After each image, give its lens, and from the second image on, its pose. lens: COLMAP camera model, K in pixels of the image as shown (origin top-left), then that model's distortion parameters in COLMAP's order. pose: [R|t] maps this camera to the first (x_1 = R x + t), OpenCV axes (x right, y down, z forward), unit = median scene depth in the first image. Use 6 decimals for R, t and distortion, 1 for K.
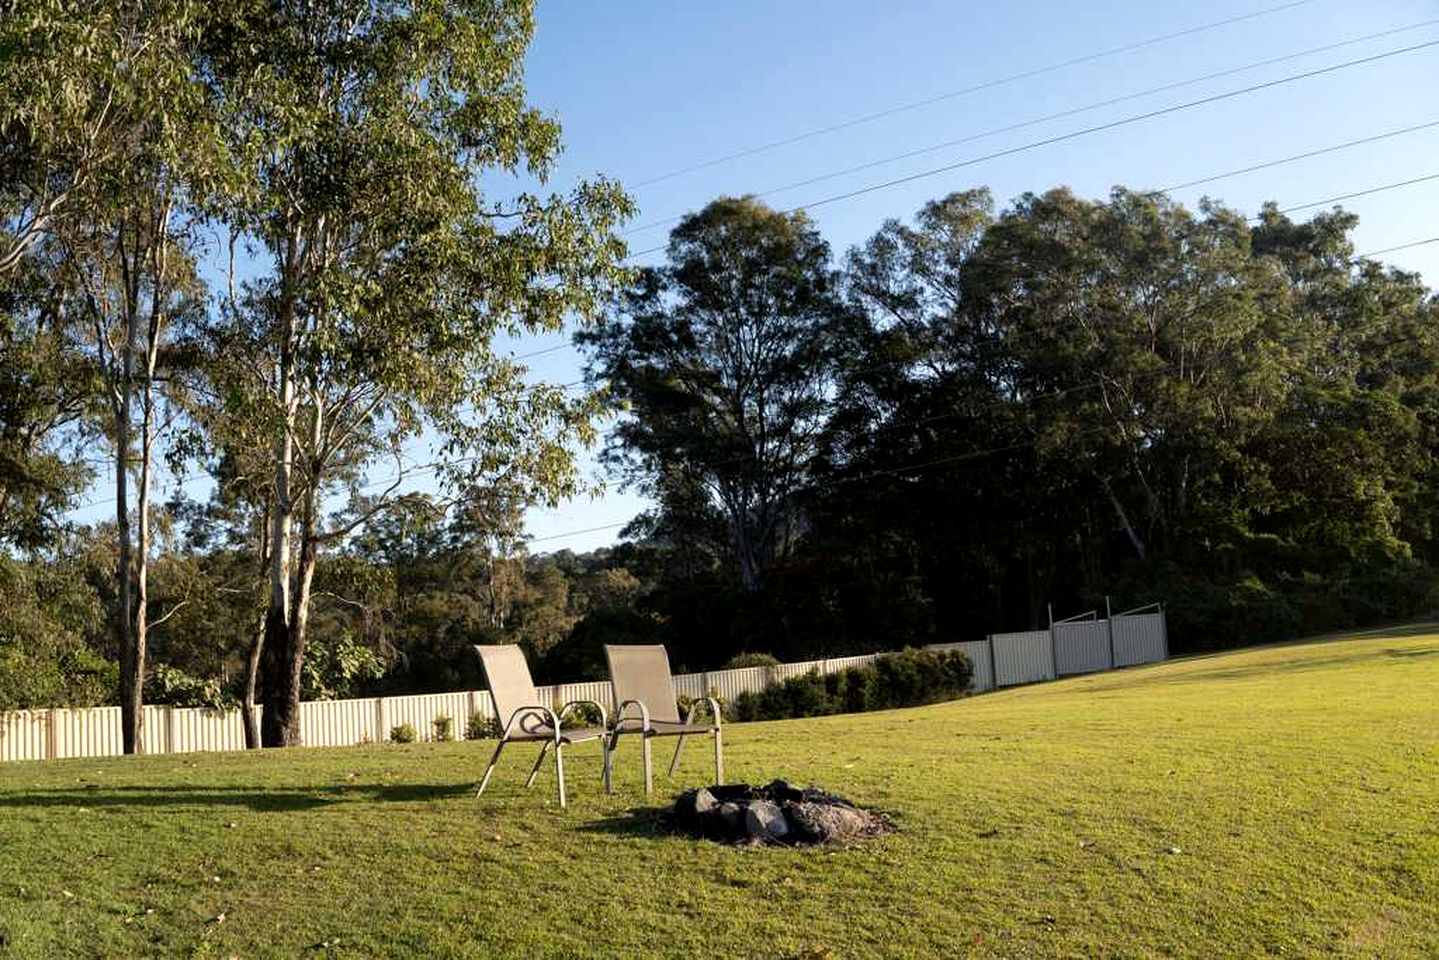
lens RADIAL K [[1176.5, 0, 719.5], [0, 1176.5, 480.0], [0, 0, 1]] dist [-0.192697, 0.086561]
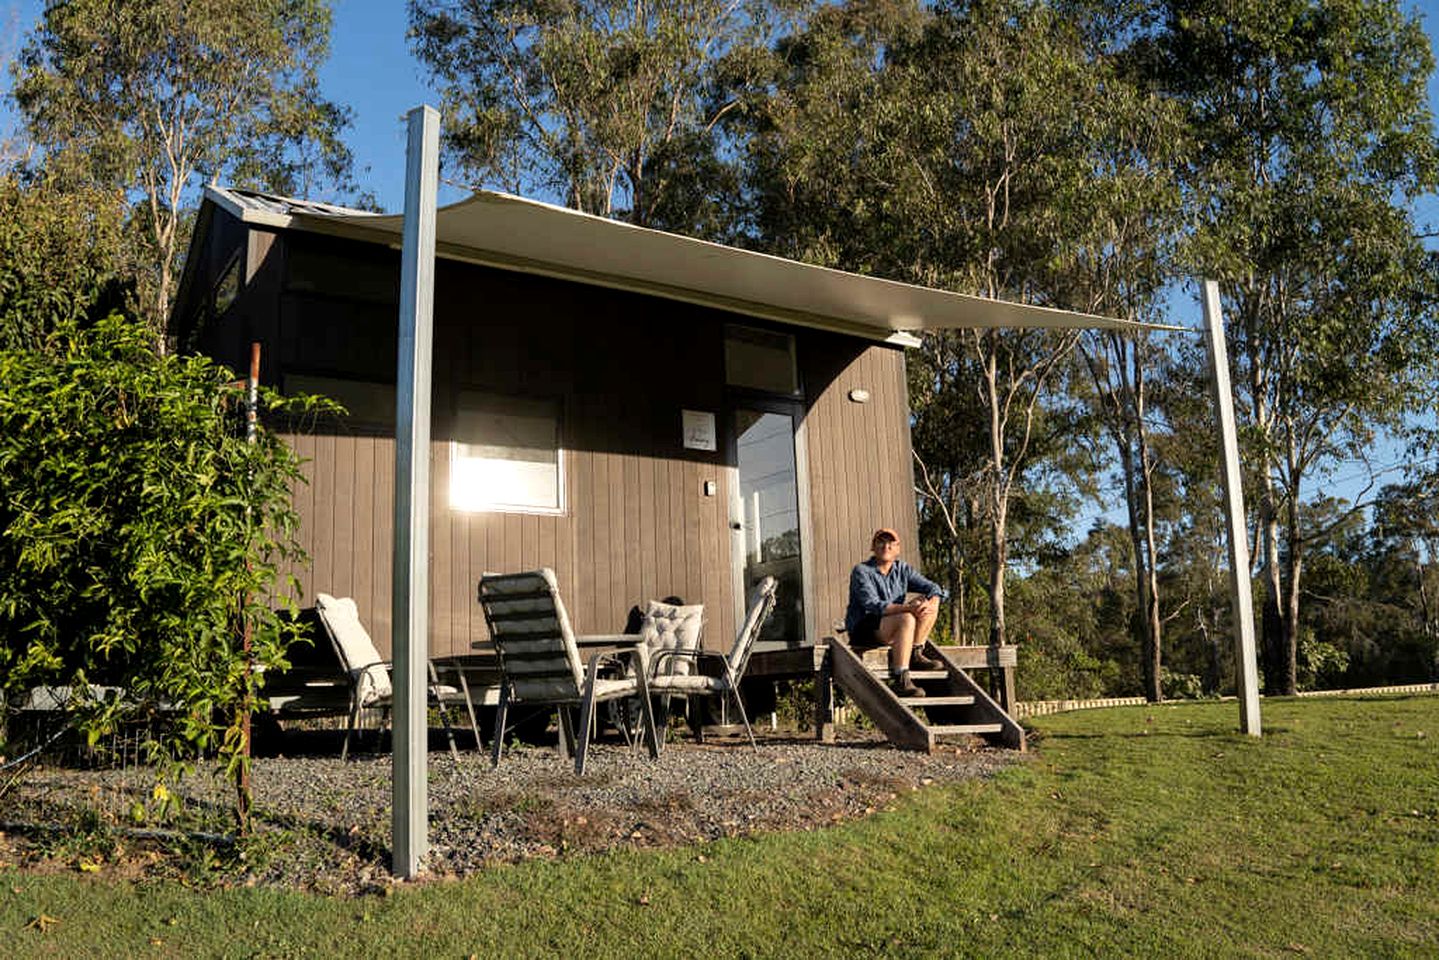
lens RADIAL K [[1176.5, 0, 719.5], [0, 1176.5, 480.0], [0, 0, 1]] dist [-0.192697, 0.086561]
pose [[0.725855, -0.095751, -0.681151, 0.003550], [0.084196, 0.995185, -0.050173, -0.001852], [0.682675, -0.020932, 0.730422, -0.177214]]
